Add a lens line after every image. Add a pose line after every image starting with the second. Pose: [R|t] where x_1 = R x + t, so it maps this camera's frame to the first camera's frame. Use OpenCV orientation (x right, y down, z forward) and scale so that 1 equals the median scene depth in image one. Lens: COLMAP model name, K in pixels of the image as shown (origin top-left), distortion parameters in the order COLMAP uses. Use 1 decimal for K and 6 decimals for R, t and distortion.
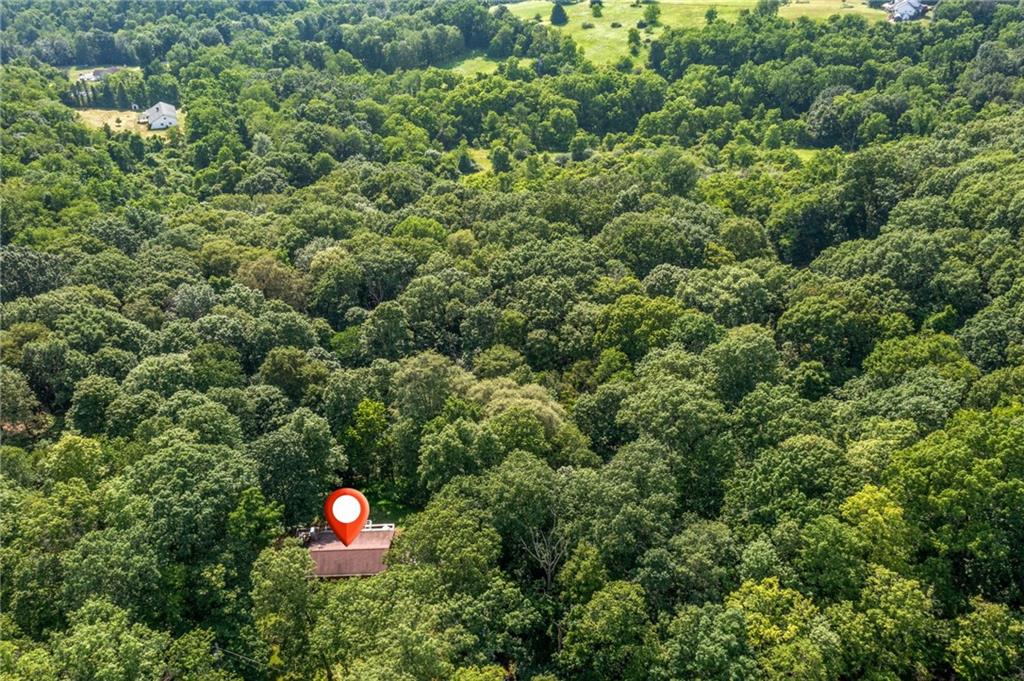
lens RADIAL K [[802.5, 0, 512.0], [0, 802.5, 340.5], [0, 0, 1]] dist [-0.003846, 0.003184]
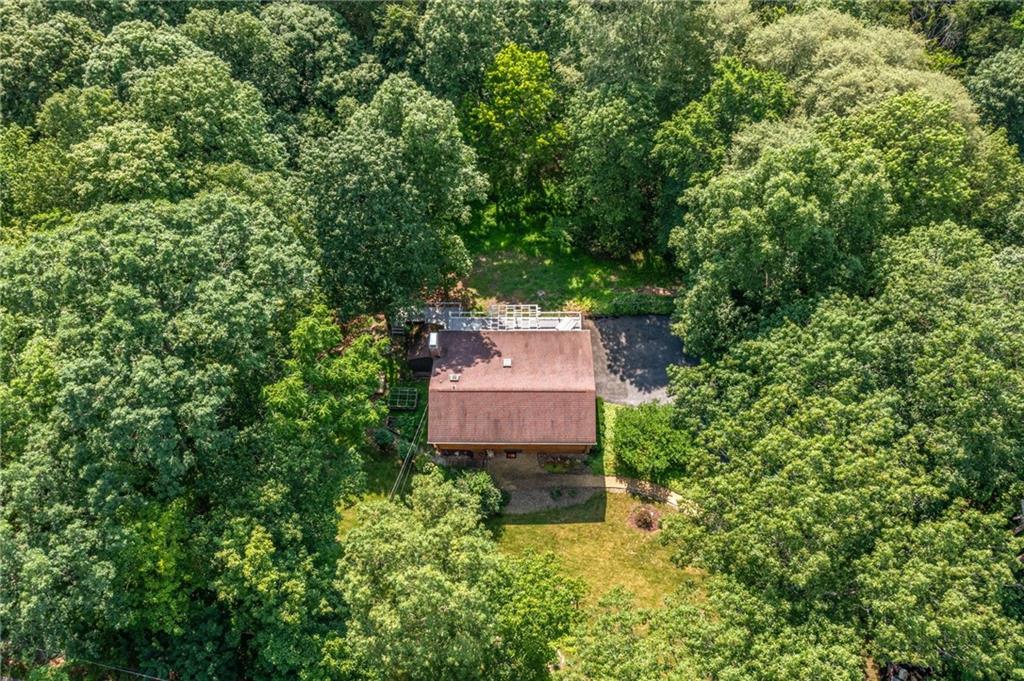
lens RADIAL K [[802.5, 0, 512.0], [0, 802.5, 340.5], [0, 0, 1]] dist [-0.003846, 0.003184]
pose [[0.998771, 0.039731, -0.029621, -0.171075], [-0.020959, 0.880261, 0.474026, 0.000456], [0.044908, -0.472823, 0.880013, 0.520515]]
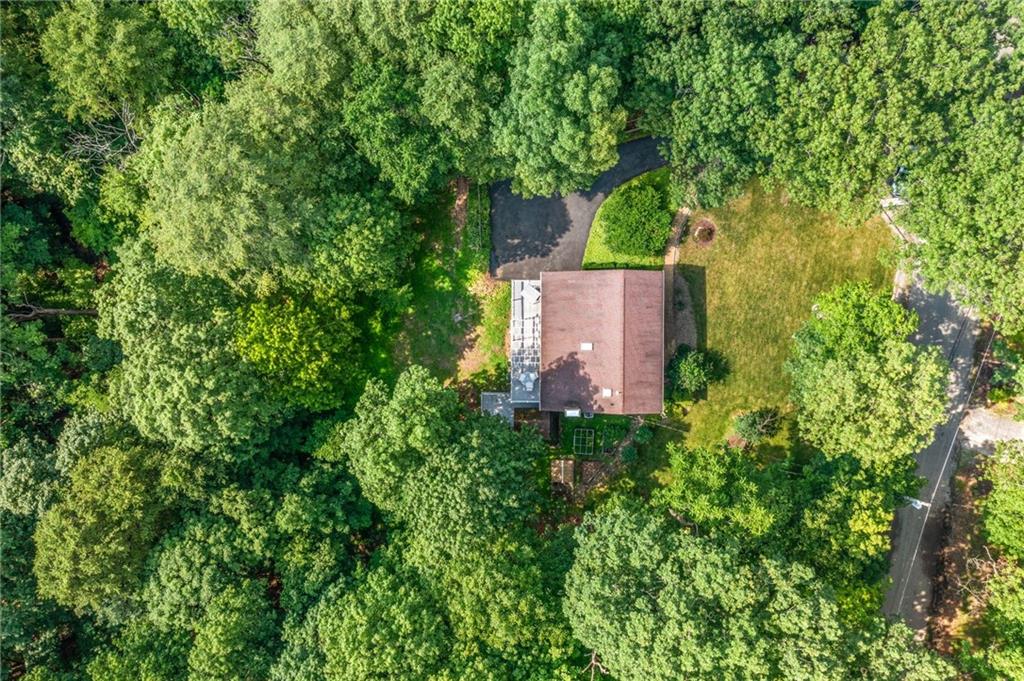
lens RADIAL K [[802.5, 0, 512.0], [0, 802.5, 340.5], [0, 0, 1]] dist [-0.003846, 0.003184]
pose [[0.041320, -0.999083, 0.011239, -0.190940], [0.560981, 0.032507, 0.827190, -0.227389], [-0.826797, -0.027875, 0.561810, 0.668497]]
